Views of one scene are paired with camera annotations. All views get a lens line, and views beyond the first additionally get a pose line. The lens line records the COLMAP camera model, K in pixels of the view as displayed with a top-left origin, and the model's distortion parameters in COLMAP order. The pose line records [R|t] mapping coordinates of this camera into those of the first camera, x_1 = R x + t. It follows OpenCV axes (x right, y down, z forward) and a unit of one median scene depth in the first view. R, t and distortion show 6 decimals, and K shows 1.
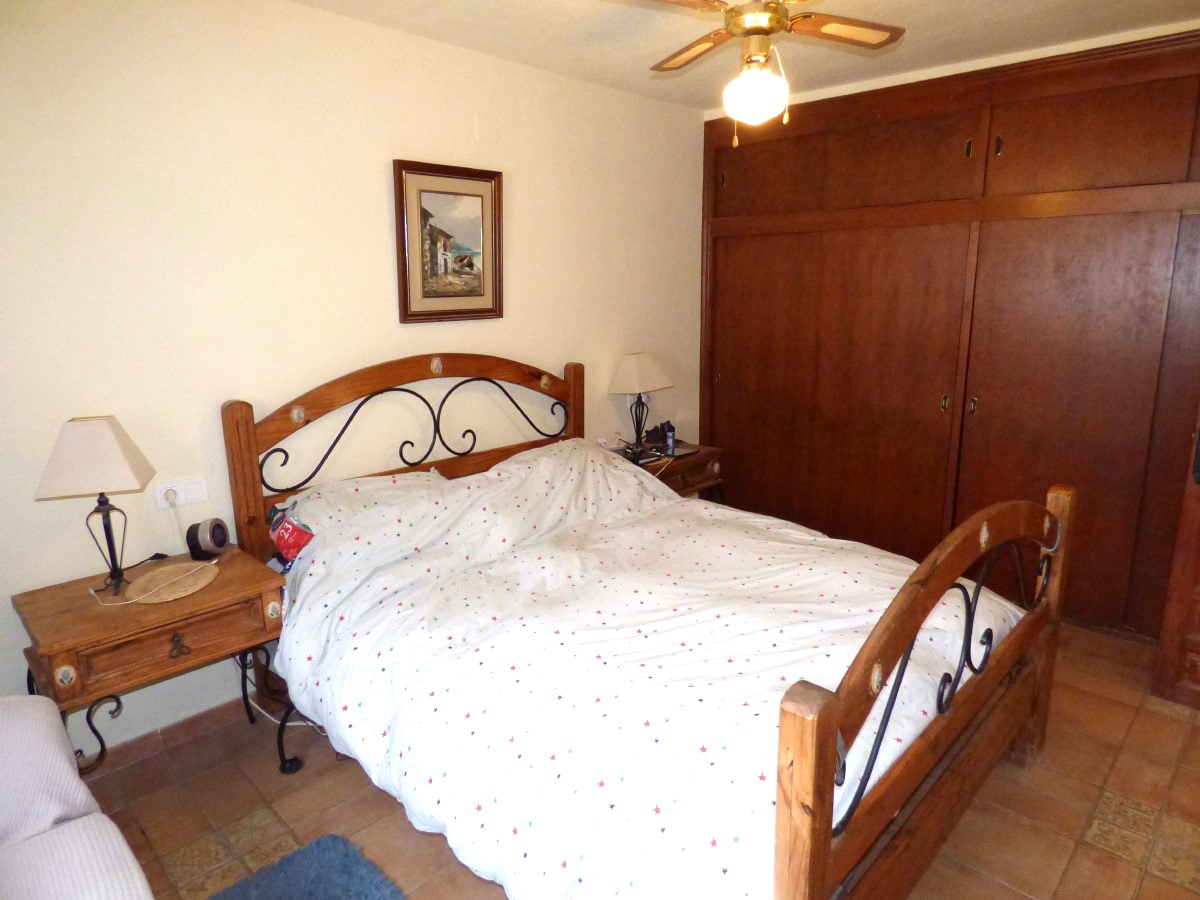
lens RADIAL K [[742.7, 0, 600.0], [0, 742.7, 450.0], [0, 0, 1]] dist [-0.000206, -0.000669]
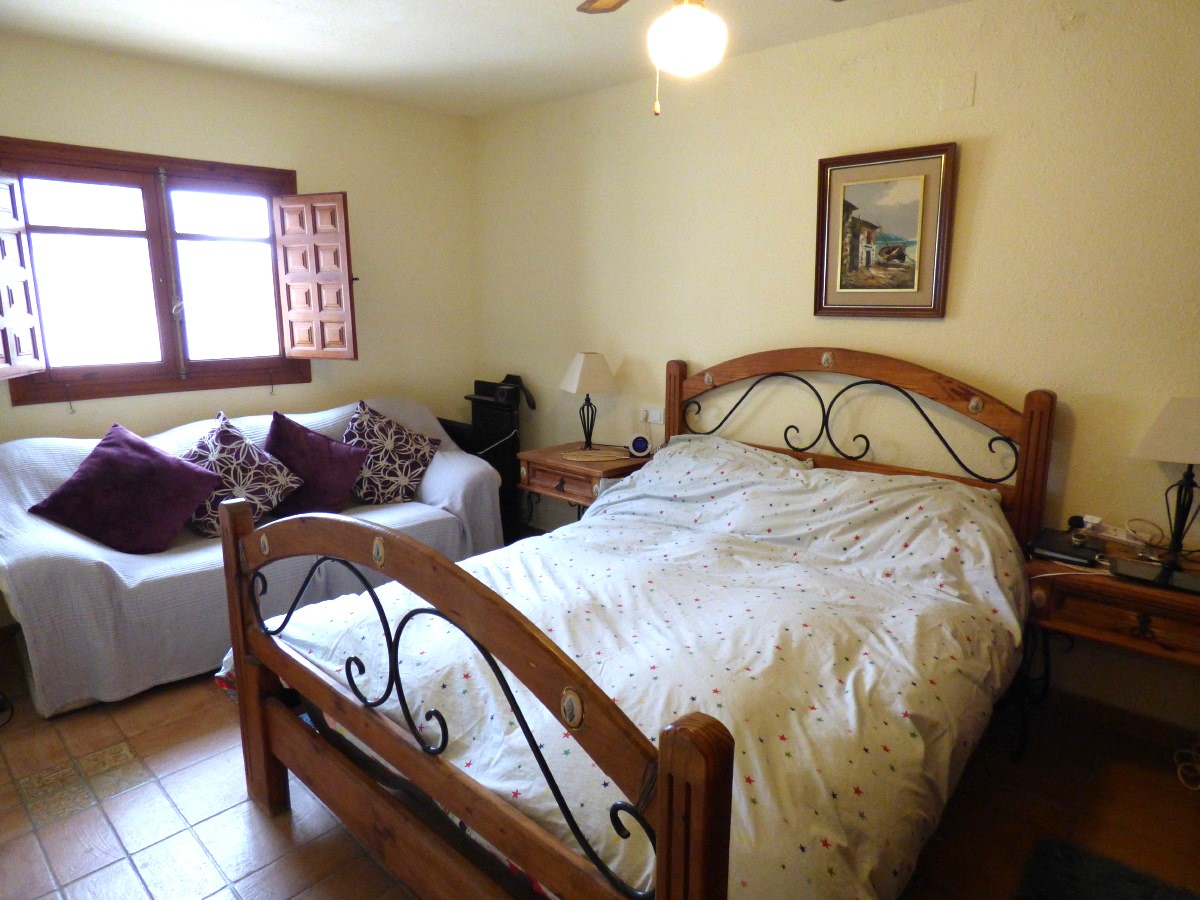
lens RADIAL K [[742.7, 0, 600.0], [0, 742.7, 450.0], [0, 0, 1]] dist [-0.000206, -0.000669]
pose [[0.012672, 0.220150, -0.975384, 0.772760], [-0.219319, 0.952321, 0.212095, -0.141976], [0.975571, 0.211232, 0.060350, 0.664277]]
